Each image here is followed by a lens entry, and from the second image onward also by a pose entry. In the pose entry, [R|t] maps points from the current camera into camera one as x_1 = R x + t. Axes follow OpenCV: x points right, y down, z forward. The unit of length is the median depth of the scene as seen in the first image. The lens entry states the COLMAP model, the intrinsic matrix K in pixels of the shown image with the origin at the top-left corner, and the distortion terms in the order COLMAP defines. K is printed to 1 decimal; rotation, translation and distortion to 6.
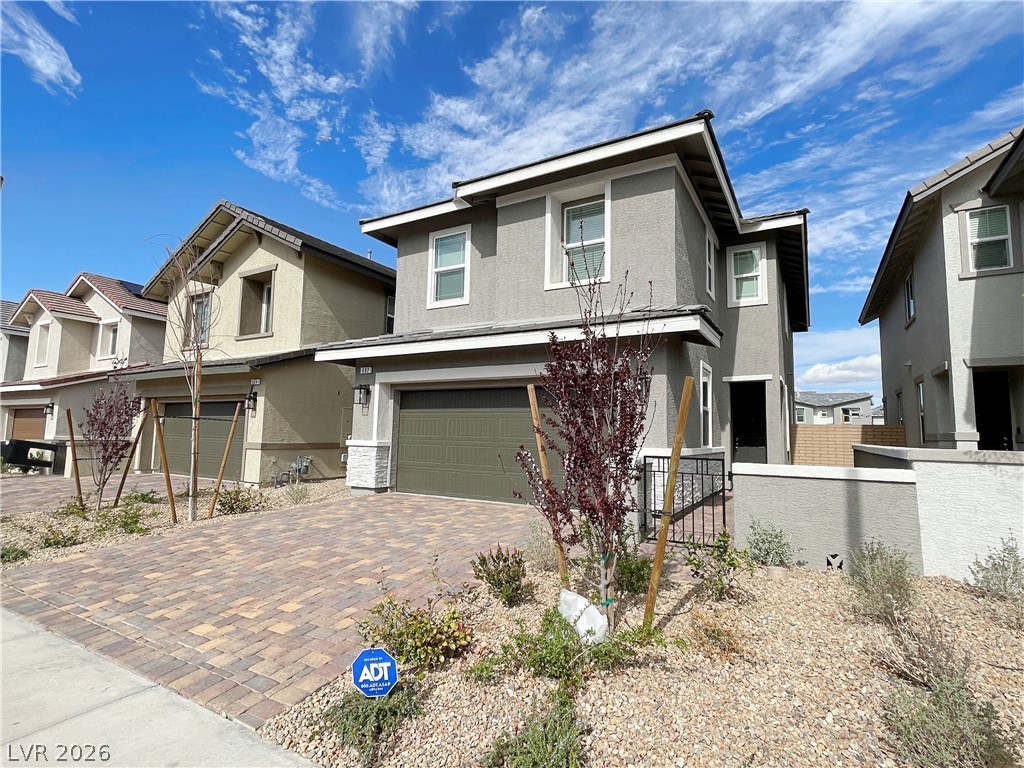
lens RADIAL K [[513.5, 0, 511.7], [0, 513.5, 385.4], [0, 0, 1]] dist [0.001357, 0.001722]
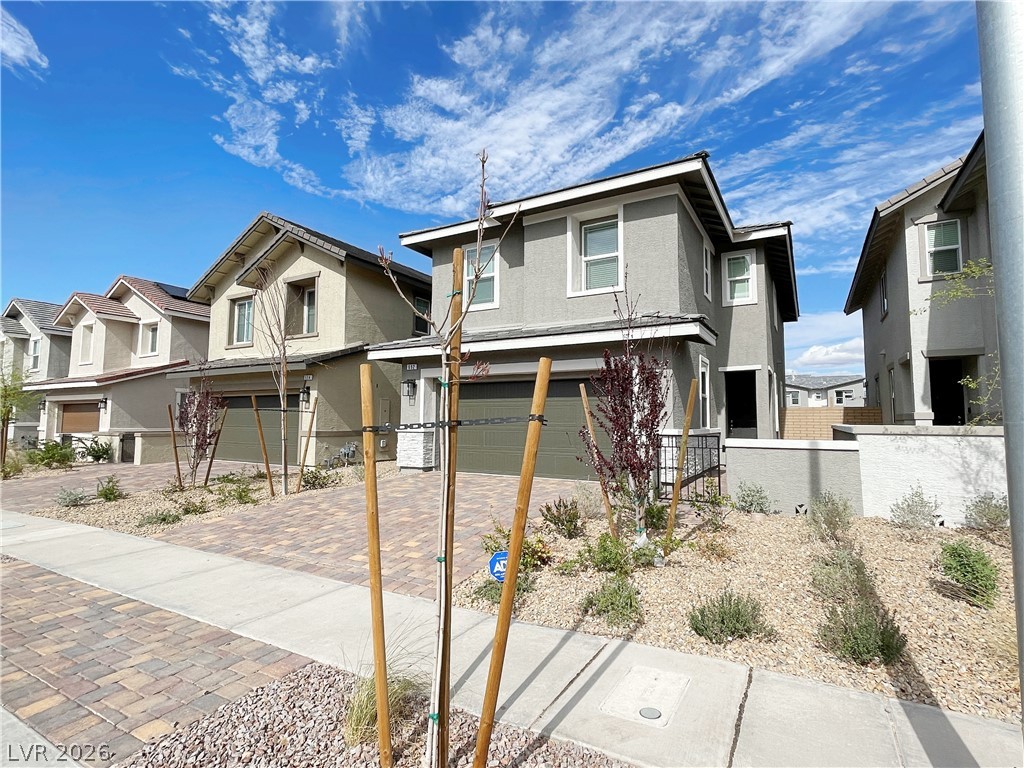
lens RADIAL K [[513.5, 0, 513.1], [0, 513.5, 383.5], [0, 0, 1]] dist [0.001357, 0.001722]
pose [[0.999865, -0.014940, 0.006899, -0.060484], [0.014785, 0.999649, 0.021970, -0.013460], [-0.007225, -0.021865, 0.999735, -0.154045]]
